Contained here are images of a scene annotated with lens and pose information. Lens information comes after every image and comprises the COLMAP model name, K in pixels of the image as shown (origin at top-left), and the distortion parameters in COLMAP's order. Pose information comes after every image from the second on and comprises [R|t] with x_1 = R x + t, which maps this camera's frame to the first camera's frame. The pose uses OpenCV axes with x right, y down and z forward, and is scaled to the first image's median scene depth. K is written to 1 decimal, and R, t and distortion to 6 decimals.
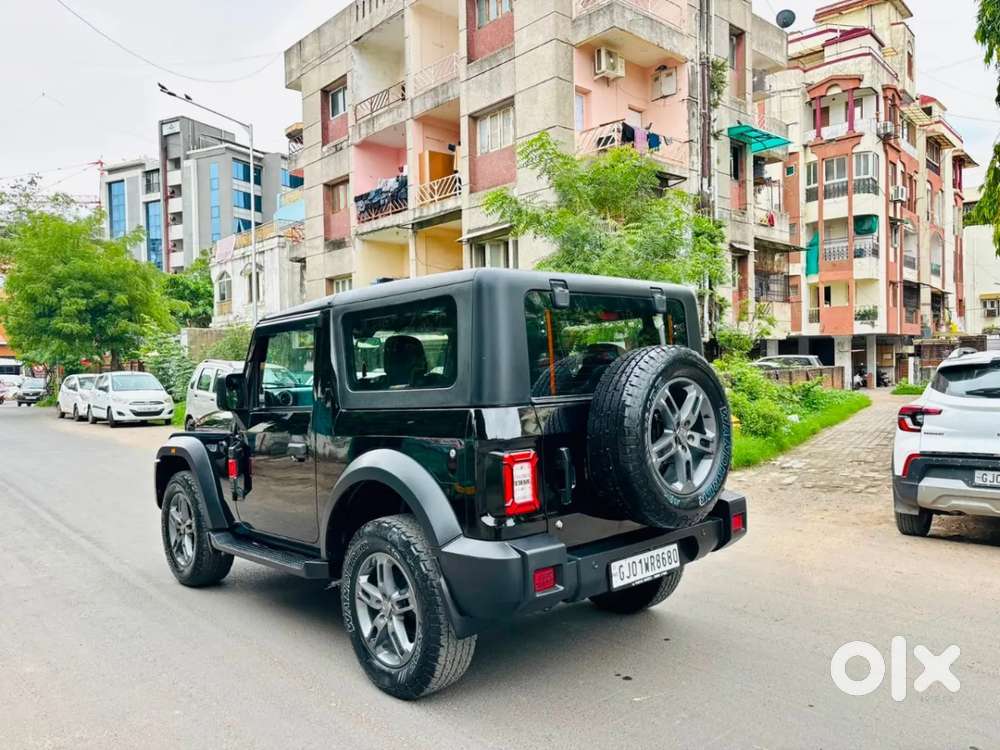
lens RADIAL K [[753.4, 0, 509.7], [0, 753.4, 358.1], [0, 0, 1]] dist [0.044560, -0.048159]
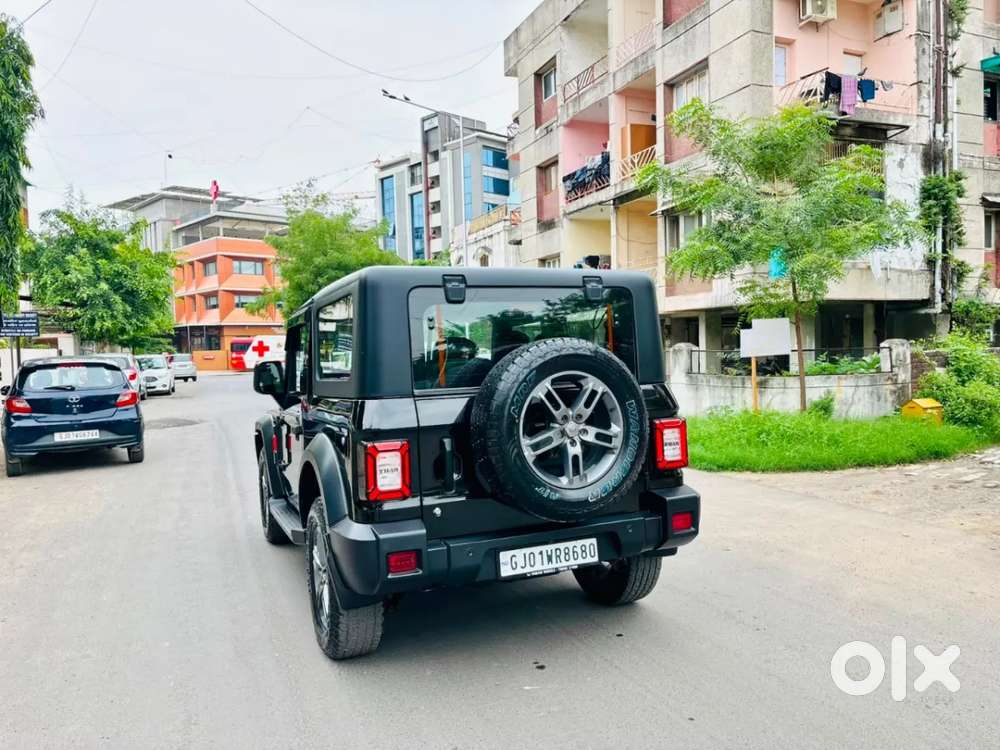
lens RADIAL K [[753.4, 0, 509.5], [0, 753.4, 362.3], [0, 0, 1]] dist [0.044560, -0.048159]
pose [[0.944905, 0.001858, -0.327339, 0.077768], [0.011013, 0.999237, 0.037461, -0.003676], [0.327159, -0.039002, 0.944164, 0.008732]]
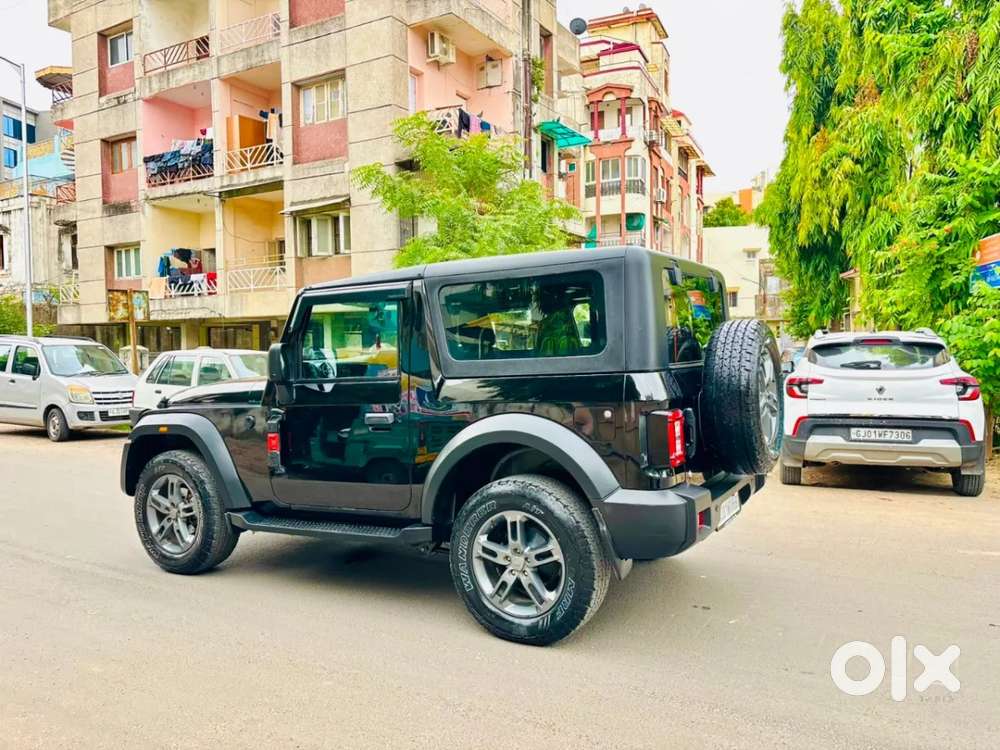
lens RADIAL K [[753.4, 0, 514.0], [0, 753.4, 346.9], [0, 0, 1]] dist [0.044560, -0.048159]
pose [[0.951000, 0.005937, 0.309134, -0.082552], [-0.008660, 0.999935, 0.007439, 0.003197], [-0.309070, -0.009752, 0.950989, -0.000718]]
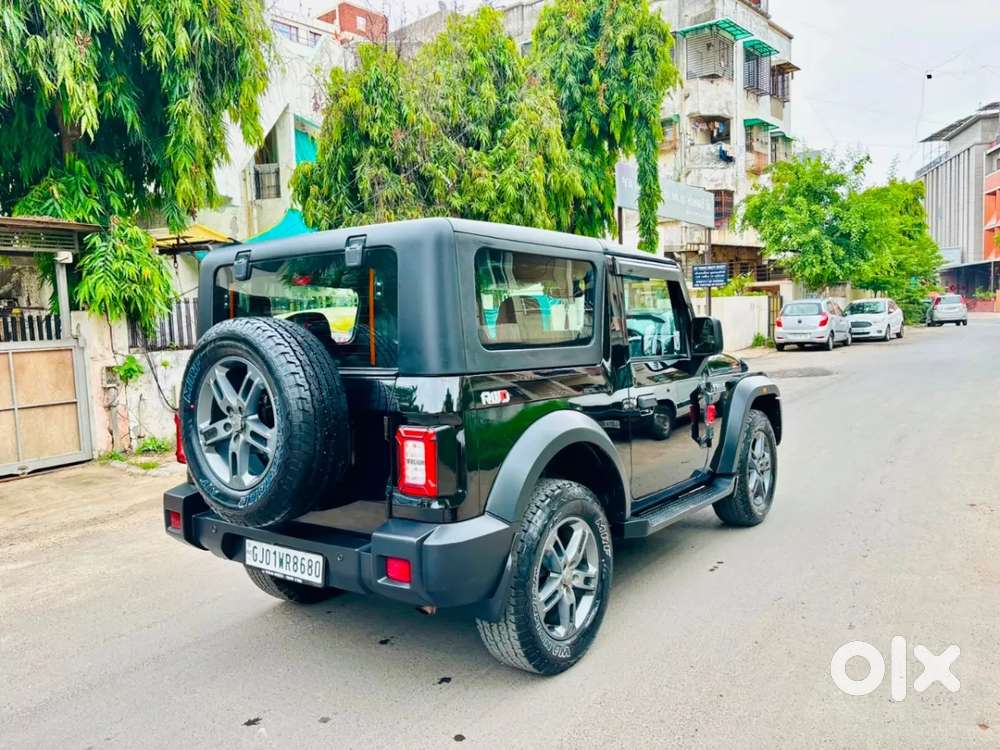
lens RADIAL K [[753.4, 0, 502.7], [0, 753.4, 389.6], [0, 0, 1]] dist [0.044560, -0.048159]
pose [[0.222258, 0.108850, -0.968893, 0.185256], [0.043166, 0.991675, 0.121312, -0.004402], [0.974032, -0.068785, 0.215710, 0.183221]]
